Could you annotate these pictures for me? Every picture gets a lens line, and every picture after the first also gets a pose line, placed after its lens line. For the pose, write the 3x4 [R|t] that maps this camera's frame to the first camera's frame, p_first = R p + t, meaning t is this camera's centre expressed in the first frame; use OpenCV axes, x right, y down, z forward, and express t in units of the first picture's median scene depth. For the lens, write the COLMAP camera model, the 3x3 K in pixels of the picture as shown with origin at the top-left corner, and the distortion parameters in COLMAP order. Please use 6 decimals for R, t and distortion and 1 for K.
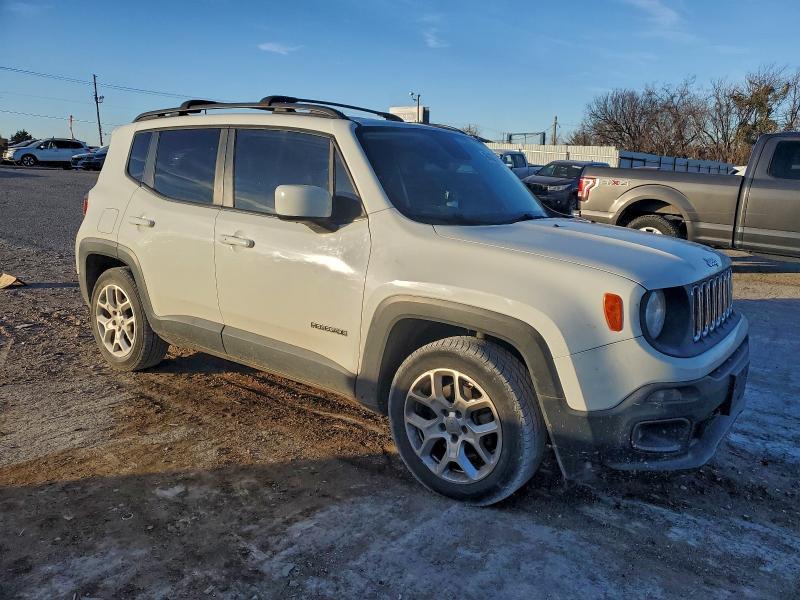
lens RADIAL K [[622.9, 0, 401.9], [0, 622.9, 297.3], [0, 0, 1]] dist [0.010466, 0.003770]
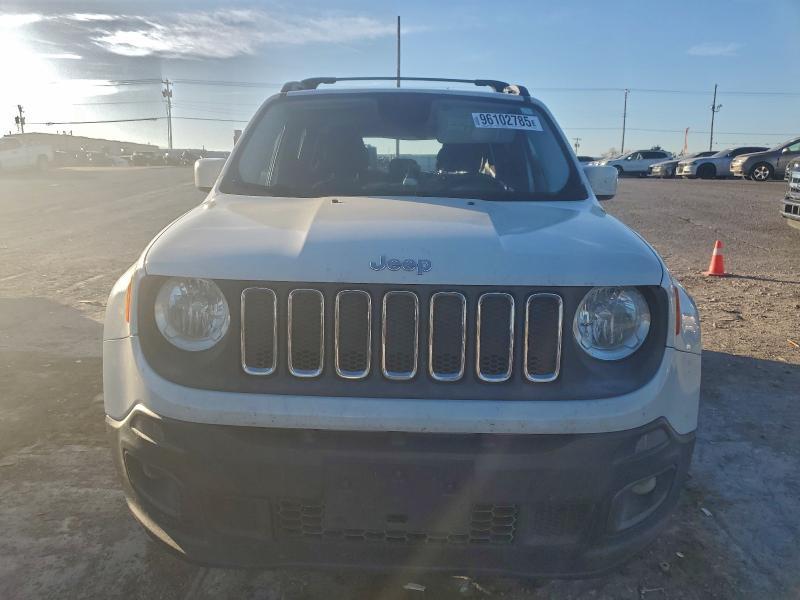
lens RADIAL K [[622.9, 0, 401.9], [0, 622.9, 297.3], [0, 0, 1]] dist [0.010466, 0.003770]
pose [[0.588623, 0.131762, -0.797597, 0.158164], [-0.147065, 0.987618, 0.054619, -0.007959], [0.794918, 0.085149, 0.600712, 0.113780]]
